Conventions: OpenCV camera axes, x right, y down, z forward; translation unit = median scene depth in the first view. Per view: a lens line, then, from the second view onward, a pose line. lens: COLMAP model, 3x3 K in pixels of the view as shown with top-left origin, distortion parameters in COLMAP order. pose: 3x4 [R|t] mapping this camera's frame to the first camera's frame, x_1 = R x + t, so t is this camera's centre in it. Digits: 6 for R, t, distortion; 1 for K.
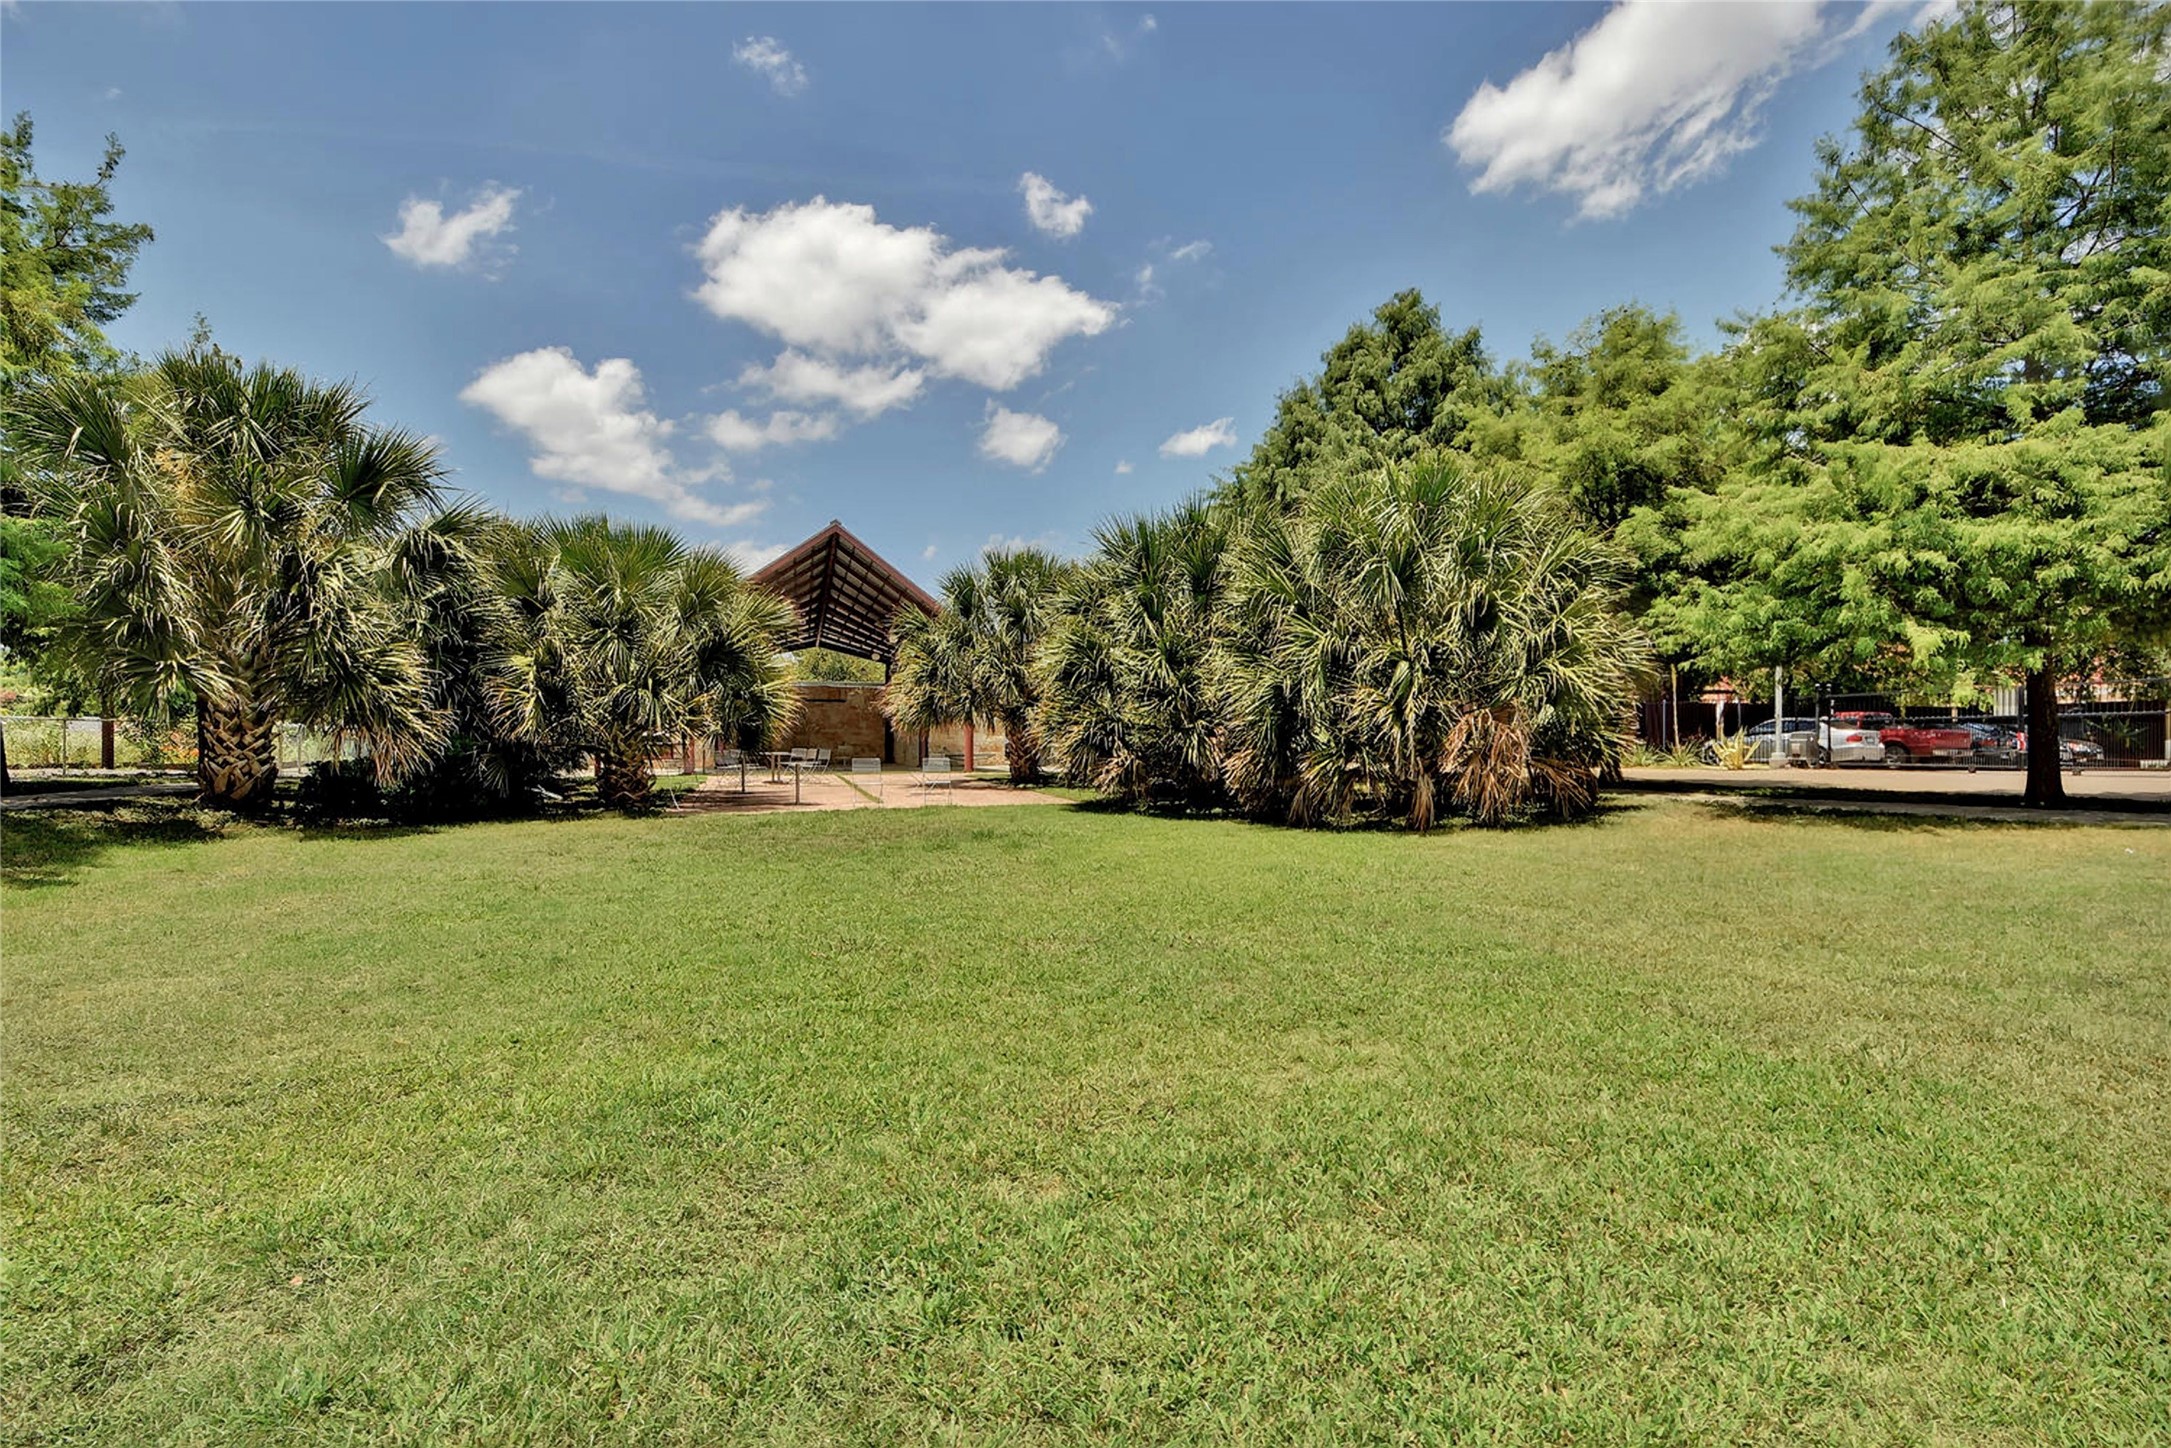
lens RADIAL K [[972.8, 0, 1080.2], [0, 972.8, 740.4], [0, 0, 1]] dist [0.001969, -0.000361]
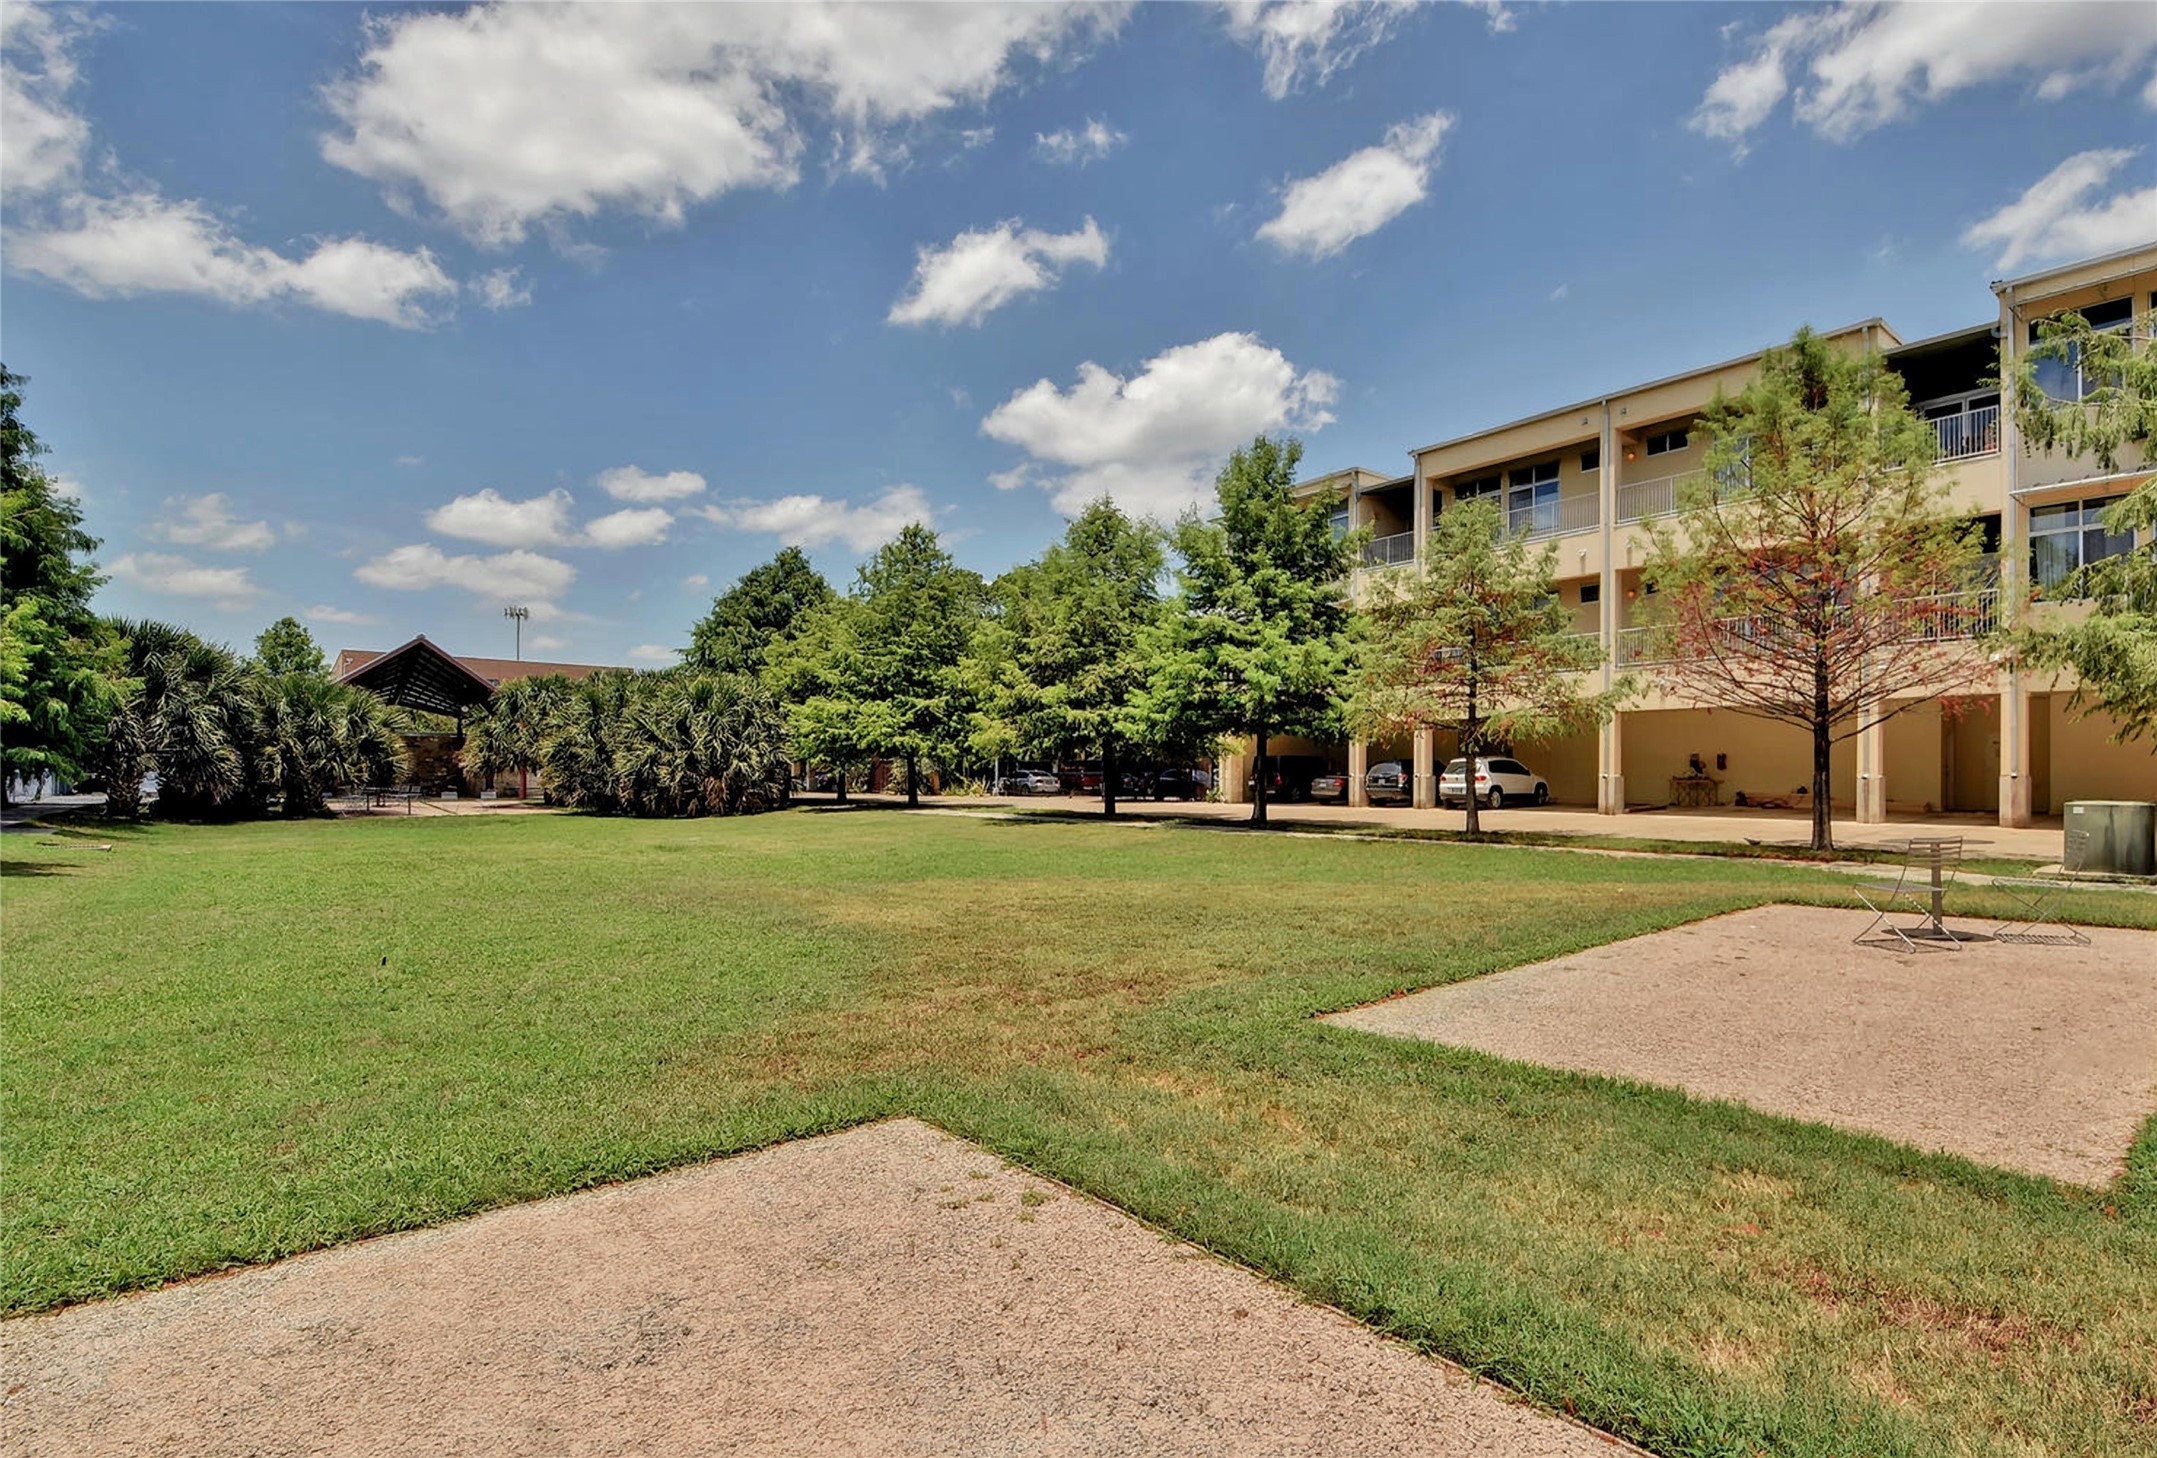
lens RADIAL K [[872.5, 0, 1078.5], [0, 872.5, 729.0], [0, 0, 1]] dist [-0.000095, -0.000014]
pose [[0.907513, 0.028823, 0.419034, 0.224220], [-0.006337, 0.998469, -0.054955, -0.023175], [-0.419976, 0.047217, 0.906306, -1.305081]]
